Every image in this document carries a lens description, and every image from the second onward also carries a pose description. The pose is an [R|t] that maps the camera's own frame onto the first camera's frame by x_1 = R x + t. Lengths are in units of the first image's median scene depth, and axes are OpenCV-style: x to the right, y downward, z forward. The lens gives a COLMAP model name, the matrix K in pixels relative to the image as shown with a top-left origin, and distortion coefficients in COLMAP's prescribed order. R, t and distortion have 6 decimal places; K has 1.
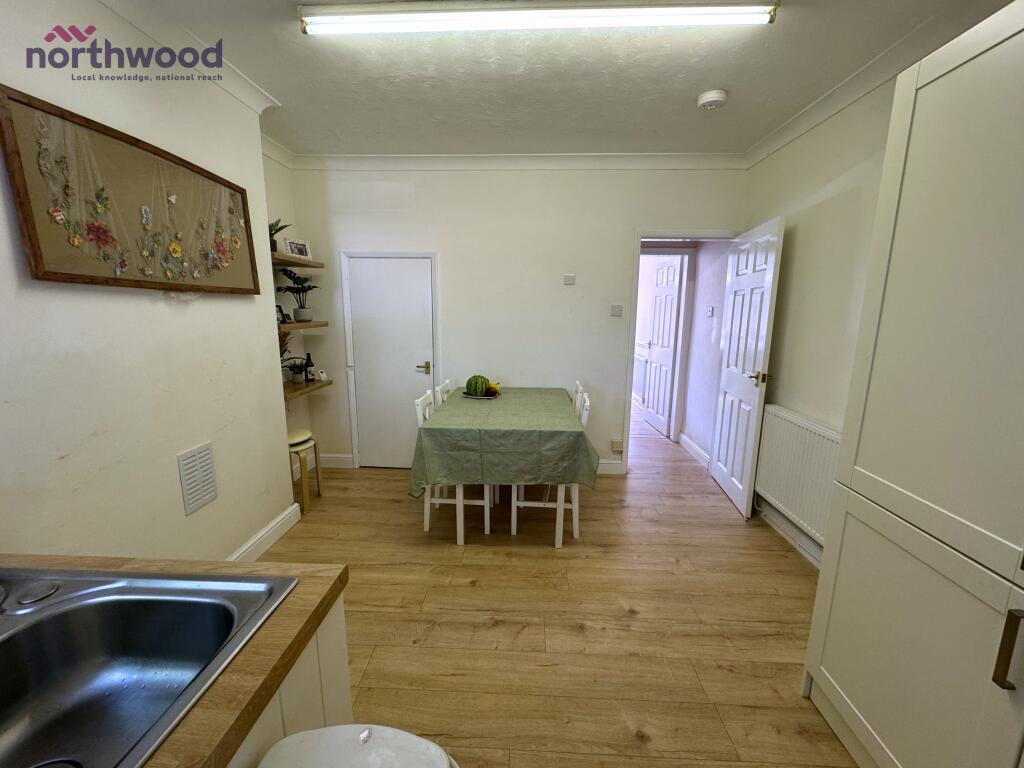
lens RADIAL K [[411.5, 0, 510.9], [0, 411.5, 382.5], [0, 0, 1]] dist [-0.001541, -0.000018]
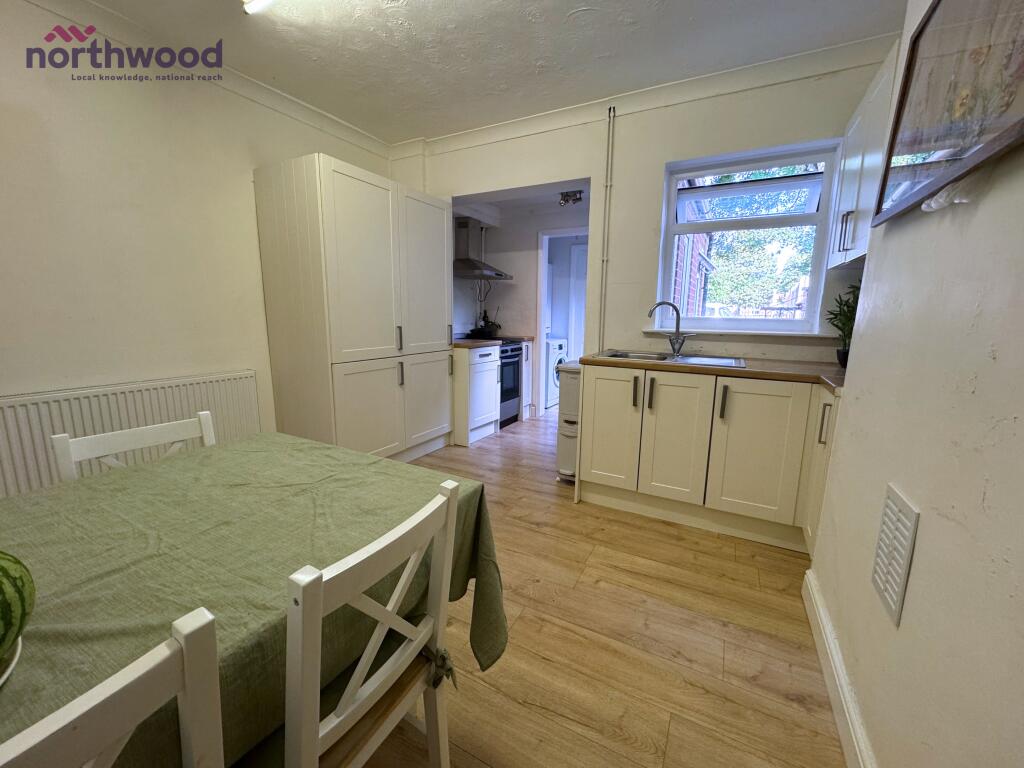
lens RADIAL K [[411.5, 0, 510.9], [0, 411.5, 382.5], [0, 0, 1]] dist [-0.001541, -0.000018]
pose [[-0.899095, -0.094015, 0.427540, -0.418244], [0.057471, 0.942862, 0.328190, -0.142292], [-0.433965, 0.319645, -0.842319, 1.276257]]
